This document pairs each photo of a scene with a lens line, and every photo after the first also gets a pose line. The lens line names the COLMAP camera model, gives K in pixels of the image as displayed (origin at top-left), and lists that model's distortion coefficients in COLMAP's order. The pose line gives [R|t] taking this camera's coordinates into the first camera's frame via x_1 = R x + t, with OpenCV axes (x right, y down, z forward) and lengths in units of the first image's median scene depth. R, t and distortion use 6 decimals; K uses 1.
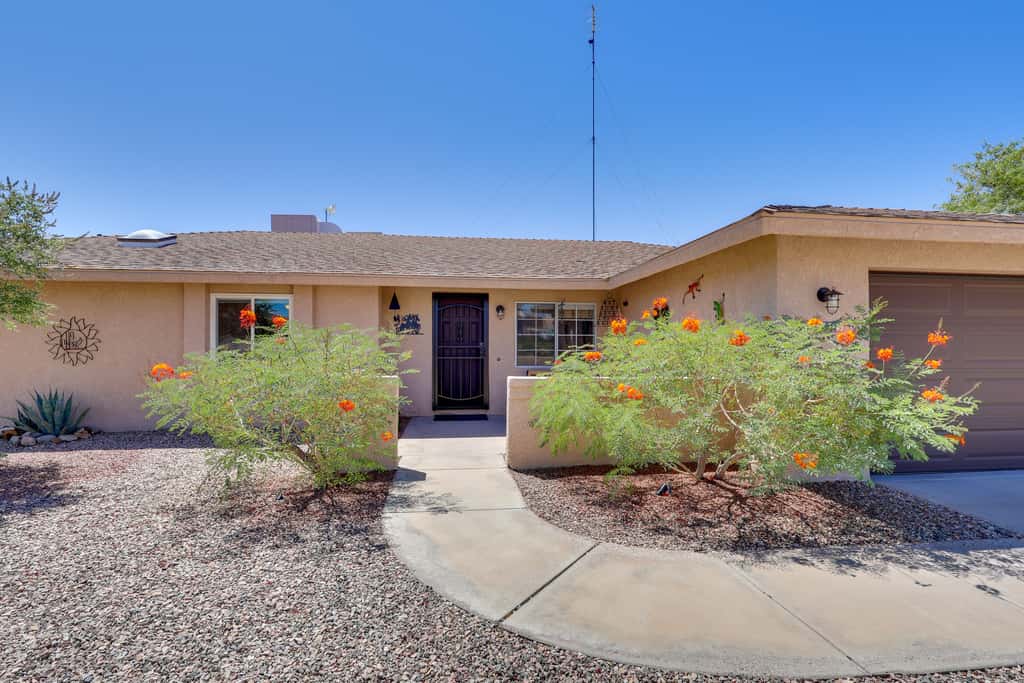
lens RADIAL K [[479.7, 0, 511.9], [0, 479.7, 342.3], [0, 0, 1]] dist [-0.000582, 0.002539]
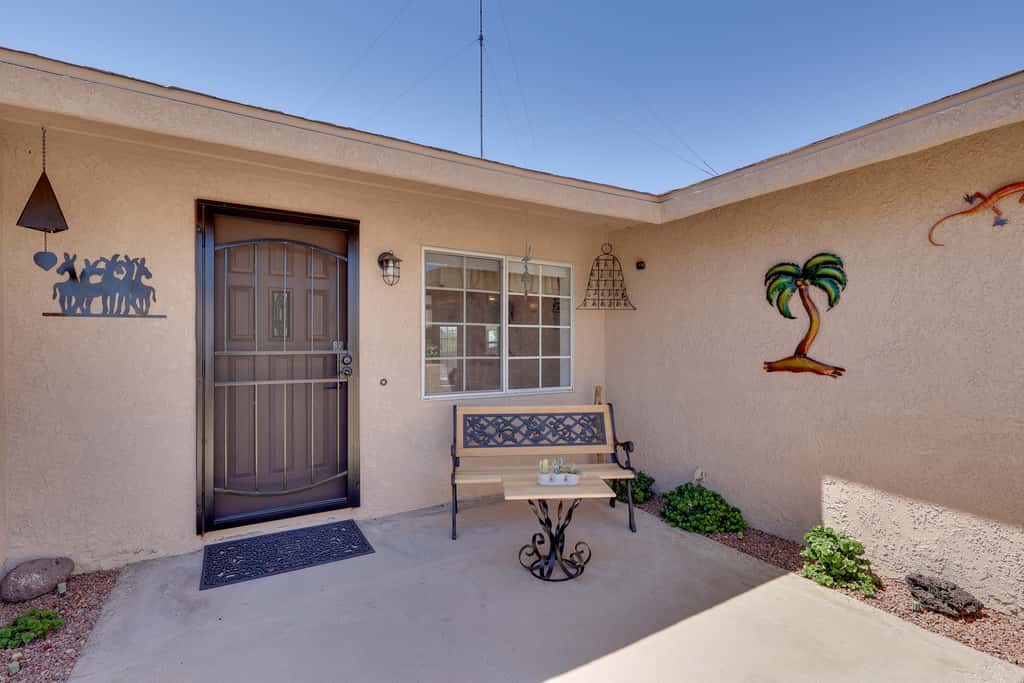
lens RADIAL K [[479.7, 0, 510.5], [0, 479.7, 345.7], [0, 0, 1]] dist [-0.000582, 0.002539]
pose [[0.923023, -0.003930, 0.384724, -0.087497], [-0.001199, 0.999914, 0.013090, -0.001395], [-0.384743, -0.012544, 0.922939, 0.582381]]
